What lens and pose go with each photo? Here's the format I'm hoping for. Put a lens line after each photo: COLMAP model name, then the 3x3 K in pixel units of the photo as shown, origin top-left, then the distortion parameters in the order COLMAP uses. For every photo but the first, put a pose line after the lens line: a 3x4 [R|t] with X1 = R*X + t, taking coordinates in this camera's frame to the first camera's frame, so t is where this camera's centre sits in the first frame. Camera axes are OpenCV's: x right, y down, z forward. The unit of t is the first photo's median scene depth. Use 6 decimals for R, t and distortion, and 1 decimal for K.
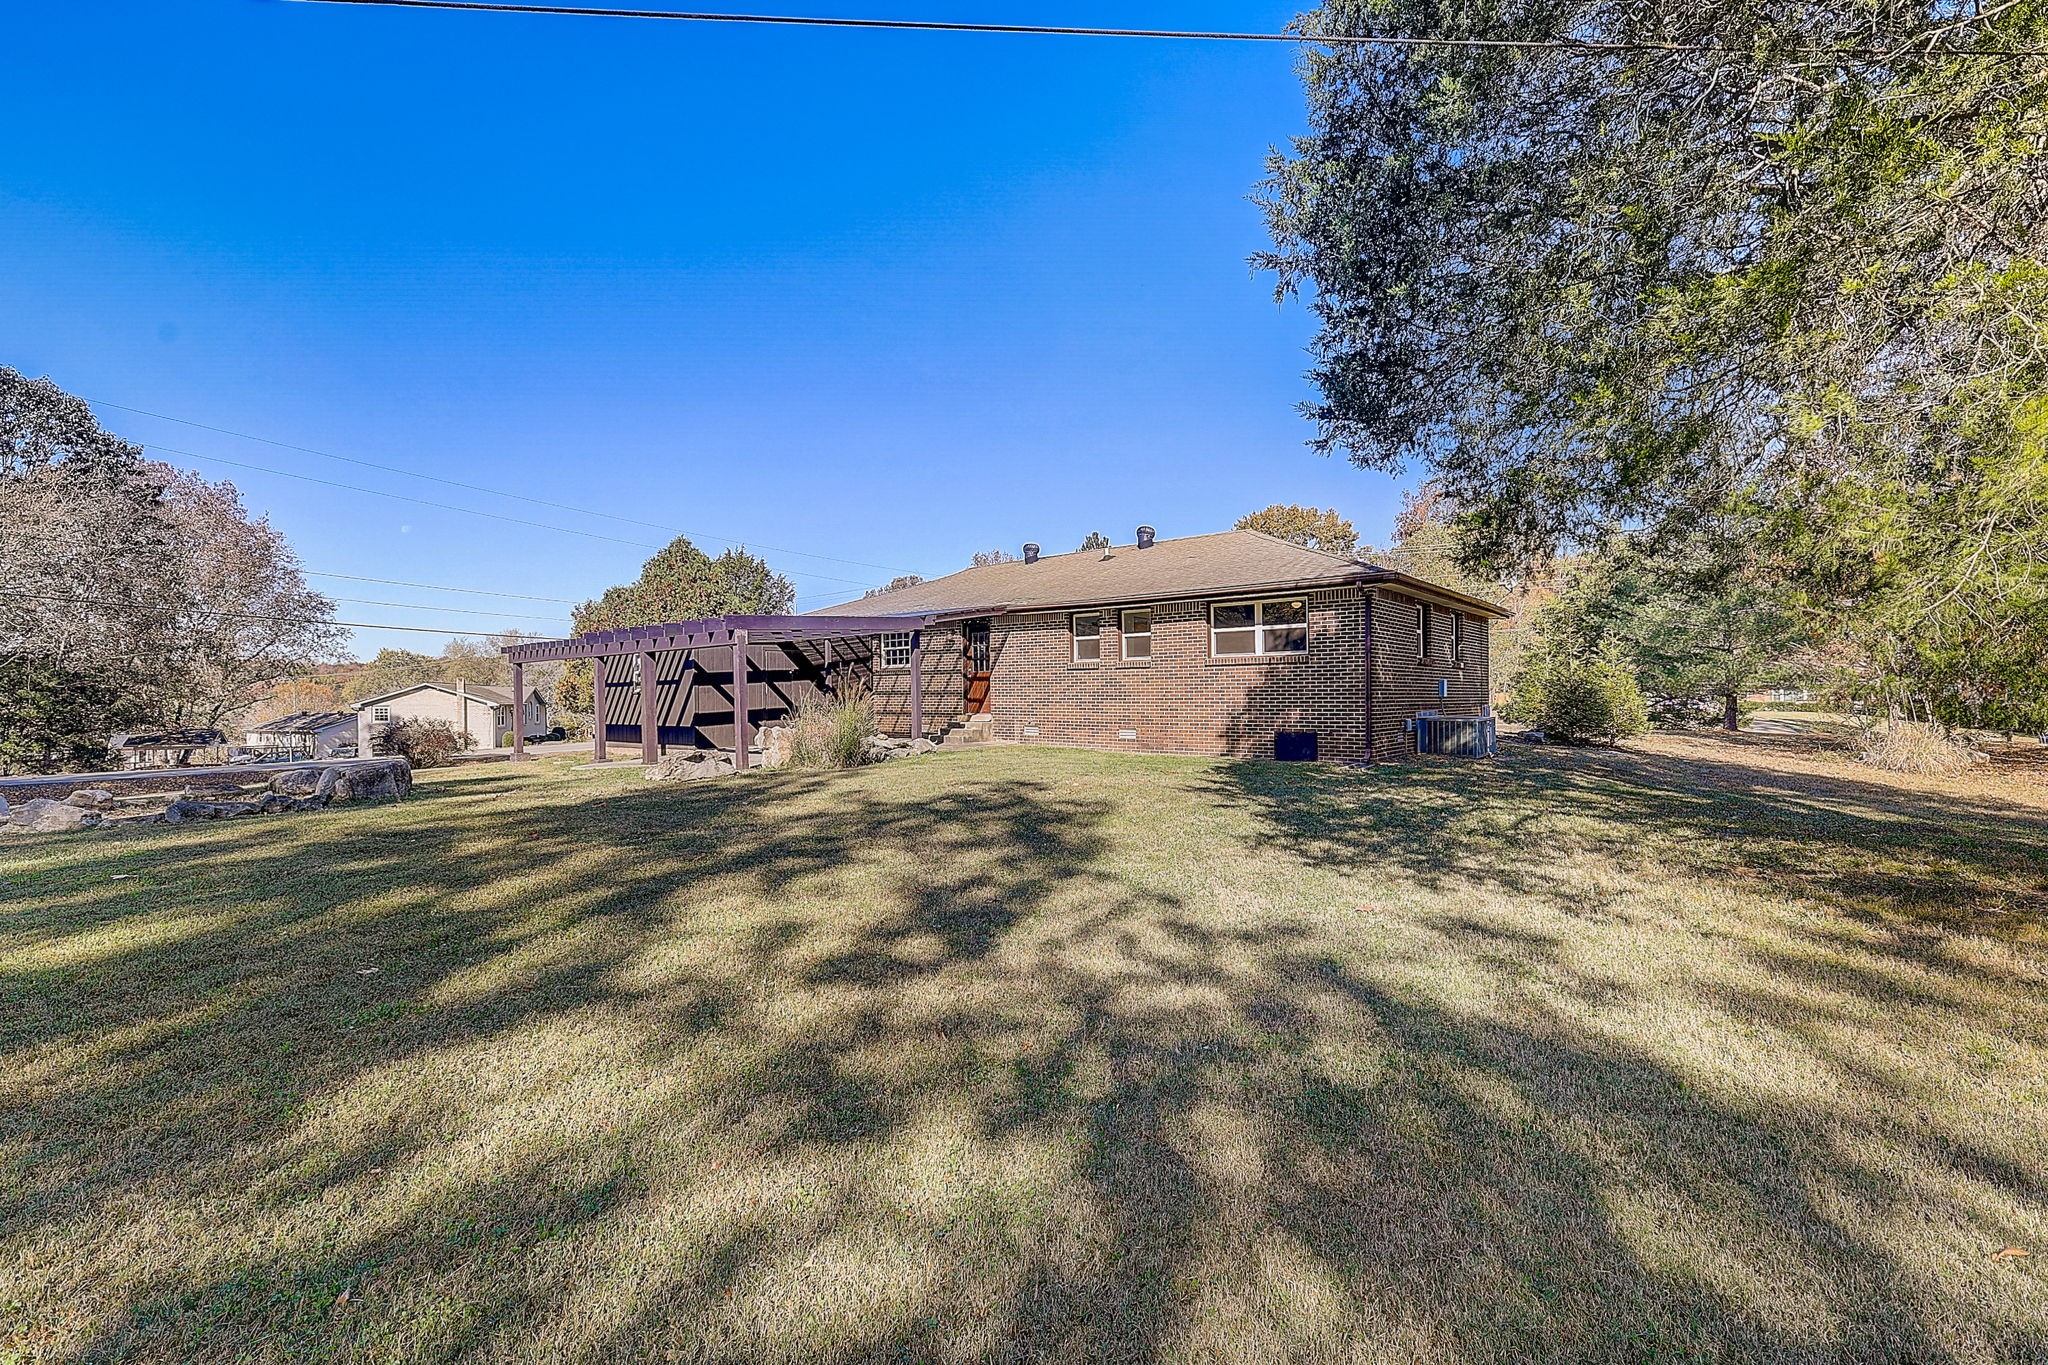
lens RADIAL K [[895.0, 0, 1031.8], [0, 895.0, 687.9], [0, 0, 1]] dist [0.000470, -0.000143]
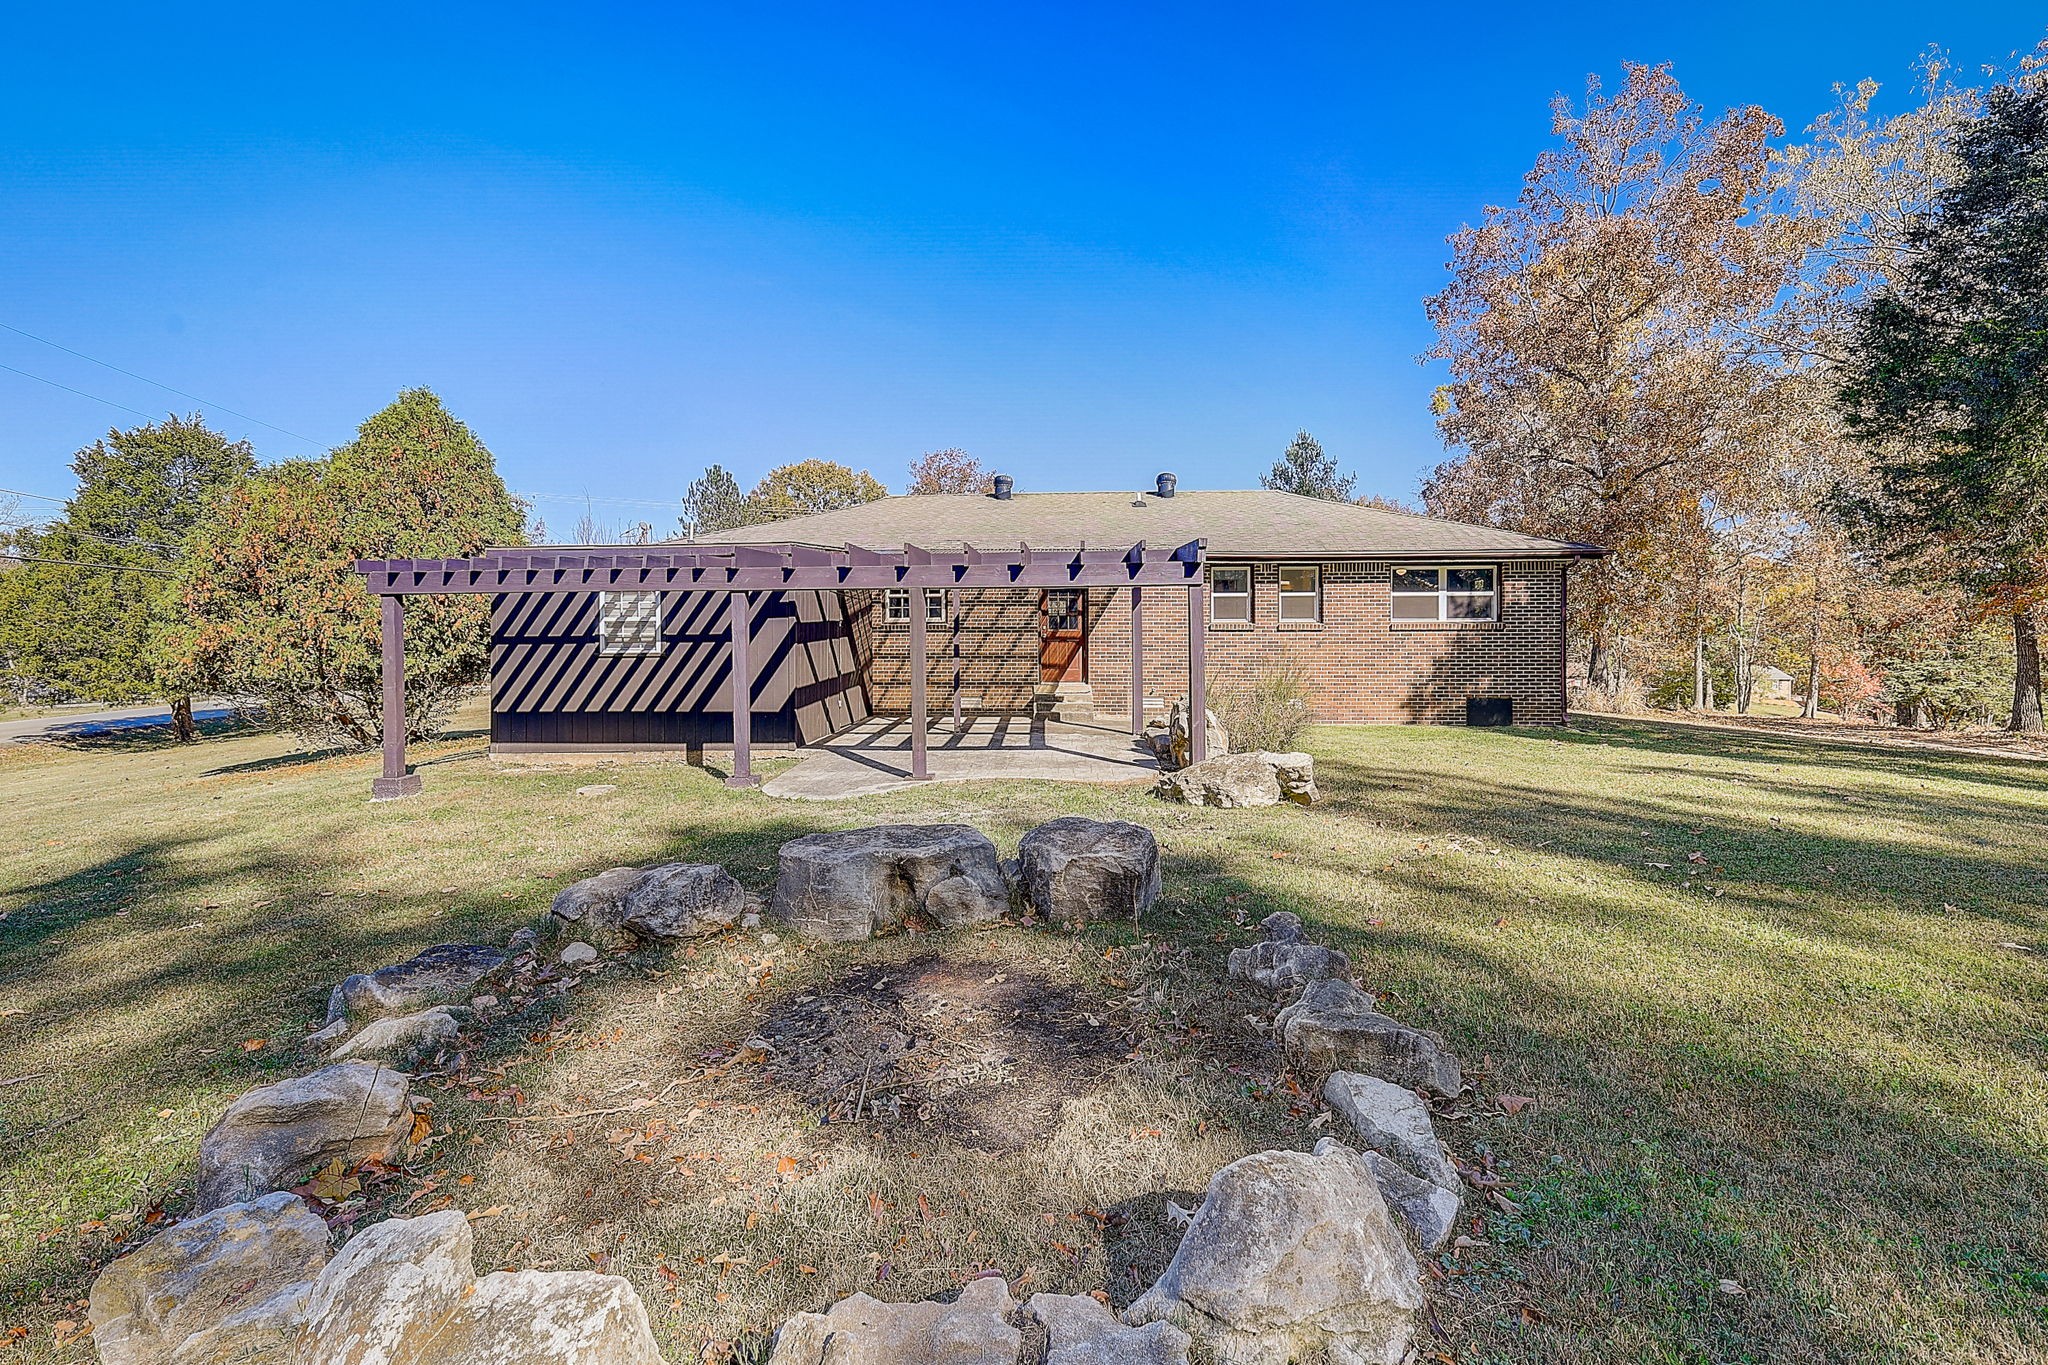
lens RADIAL K [[895.0, 0, 1031.8], [0, 895.0, 687.9], [0, 0, 1]] dist [0.000470, -0.000143]
pose [[0.798994, -0.017447, 0.601086, -0.676396], [-0.008898, 0.999127, 0.040828, 0.000801], [-0.601273, -0.037970, 0.798141, 0.456297]]
